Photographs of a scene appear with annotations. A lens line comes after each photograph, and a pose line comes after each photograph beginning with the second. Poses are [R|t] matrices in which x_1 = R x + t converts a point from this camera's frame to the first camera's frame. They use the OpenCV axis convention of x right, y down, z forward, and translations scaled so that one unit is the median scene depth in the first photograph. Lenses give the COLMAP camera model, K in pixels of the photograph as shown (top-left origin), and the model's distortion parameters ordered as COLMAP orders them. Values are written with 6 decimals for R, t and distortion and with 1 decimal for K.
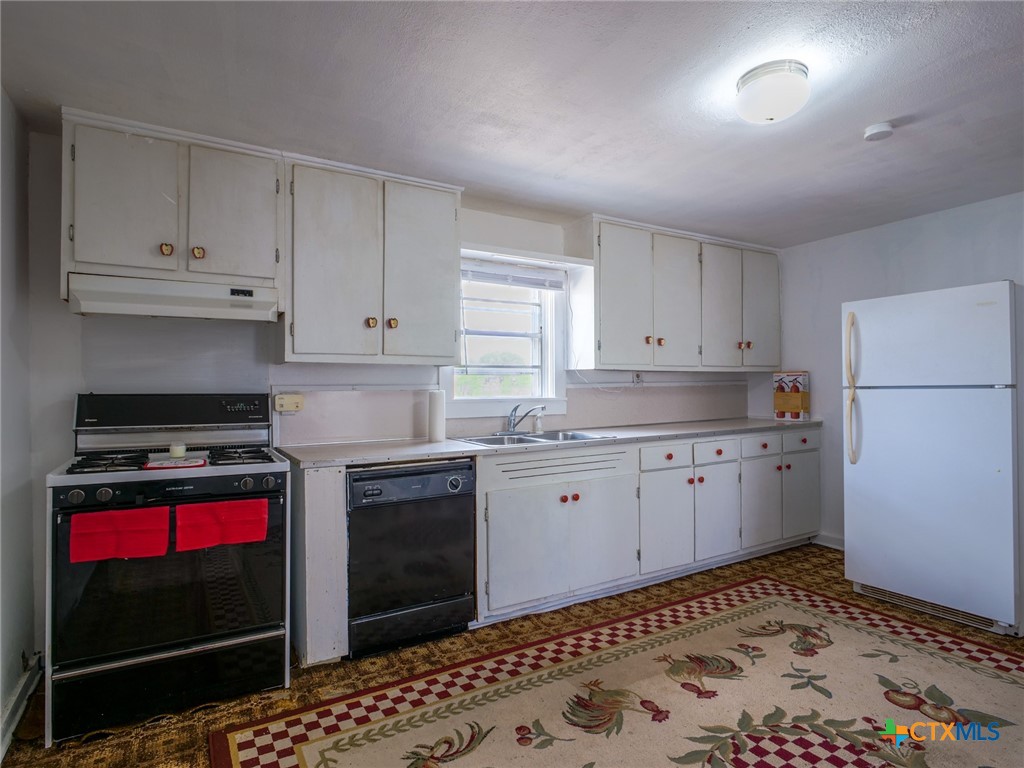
lens RADIAL K [[563.3, 0, 512.0], [0, 563.3, 384.0], [0, 0, 1]] dist [-0.013259, 0.000890]
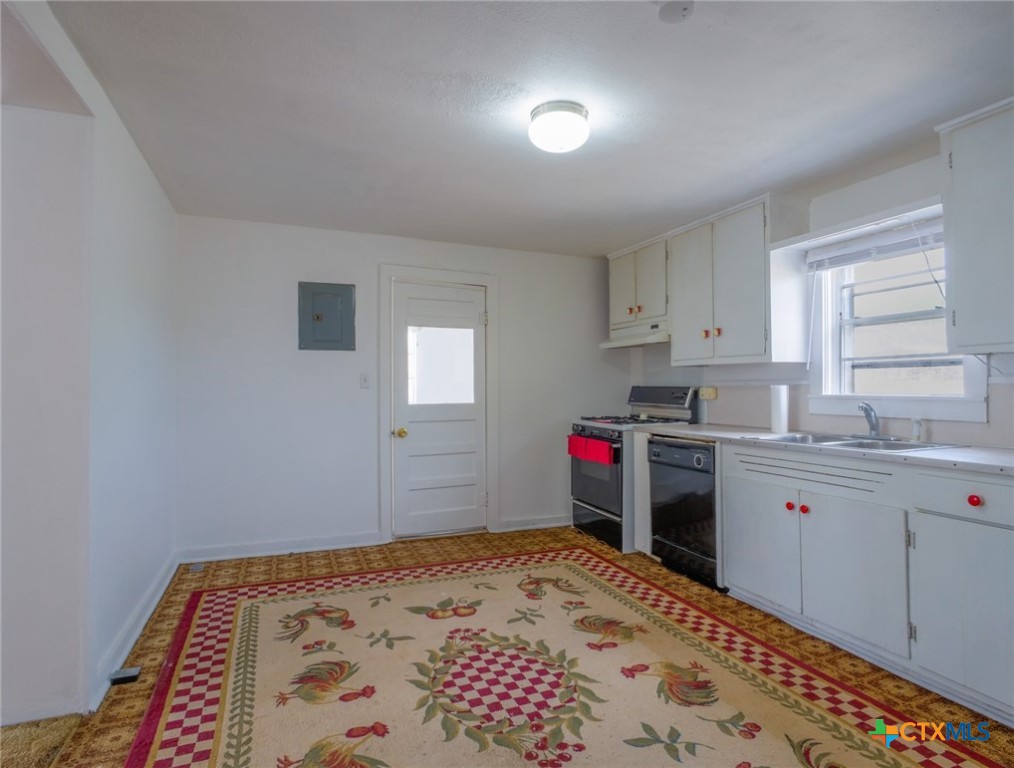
lens RADIAL K [[560.0, 0, 507.0], [0, 560.0, 384.0], [0, 0, 1]] dist [-0.015660, -0.000103]
pose [[-0.157486, 0.001692, -0.987520, 1.198558], [0.008594, 0.999963, 0.000343, 0.004907], [0.987484, -0.008432, -0.157494, 0.794615]]
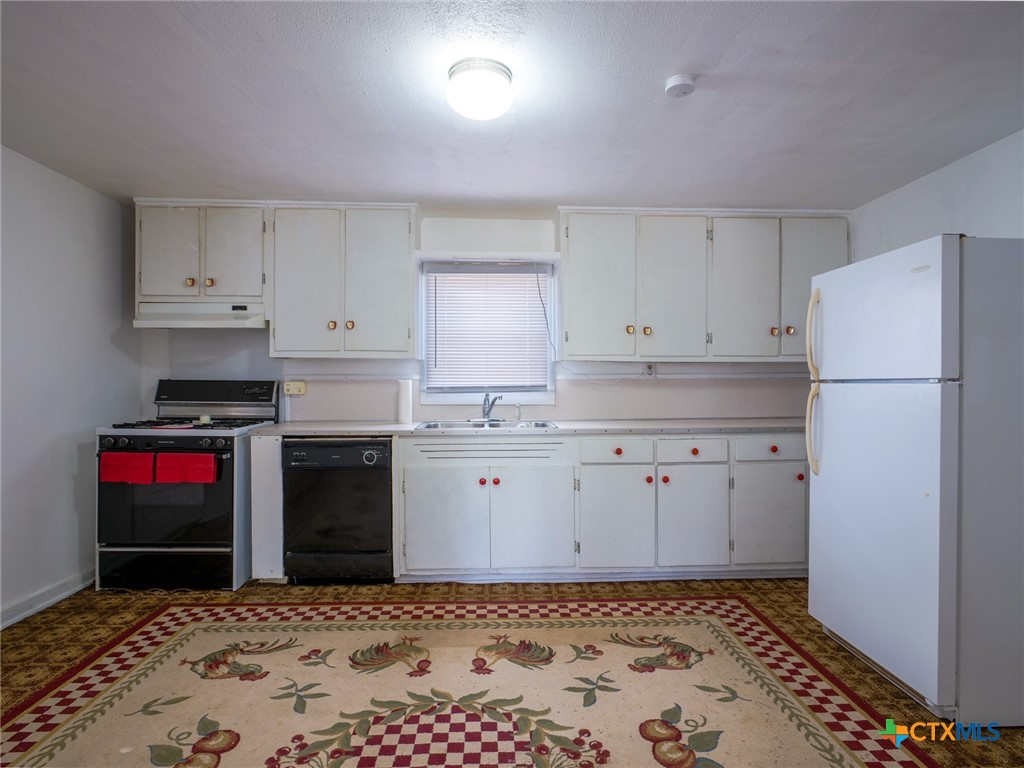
lens RADIAL K [[567.5, 0, 512.0], [0, 567.5, 384.0], [0, 0, 1]] dist [-0.013887, 0.000484]
pose [[0.878377, 0.012162, -0.477813, 0.754665], [-0.005320, 0.999863, 0.015671, 0.000192], [0.477938, -0.011223, 0.878322, 0.086085]]
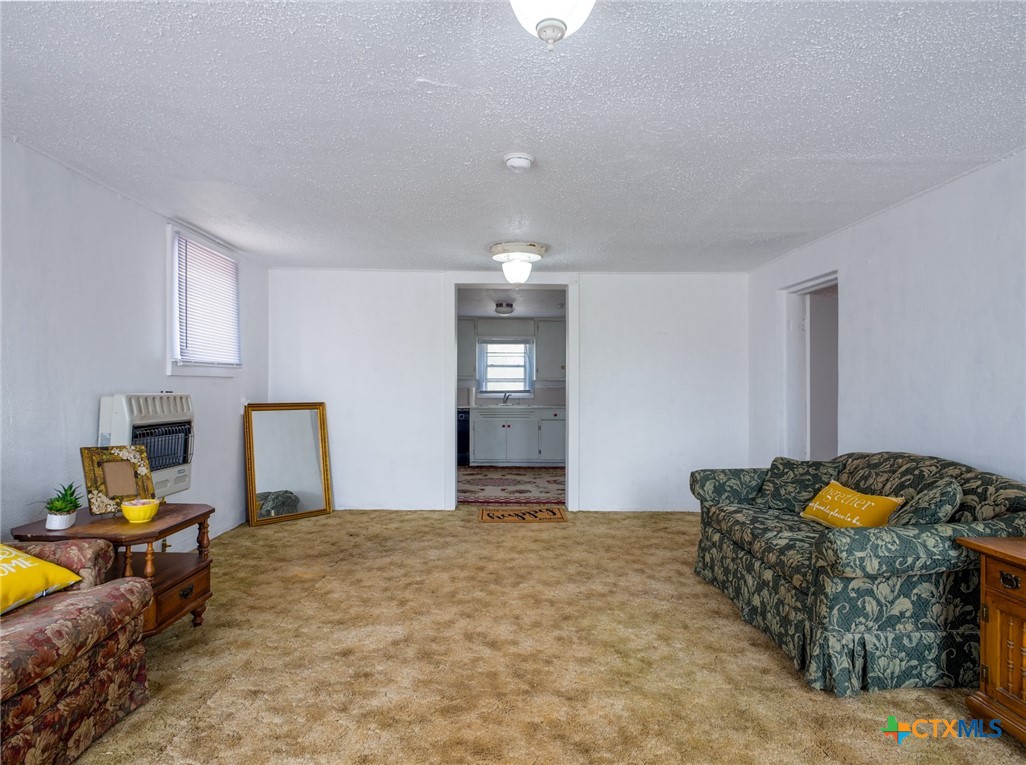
lens RADIAL K [[568.6, 0, 513.0], [0, 568.6, 382.5], [0, 0, 1]] dist [-0.013887, 0.000484]
pose [[0.862571, 0.005696, -0.505904, 1.813509], [-0.003840, 0.999982, 0.004711, -0.034226], [0.505922, -0.002121, 0.862577, -1.660149]]
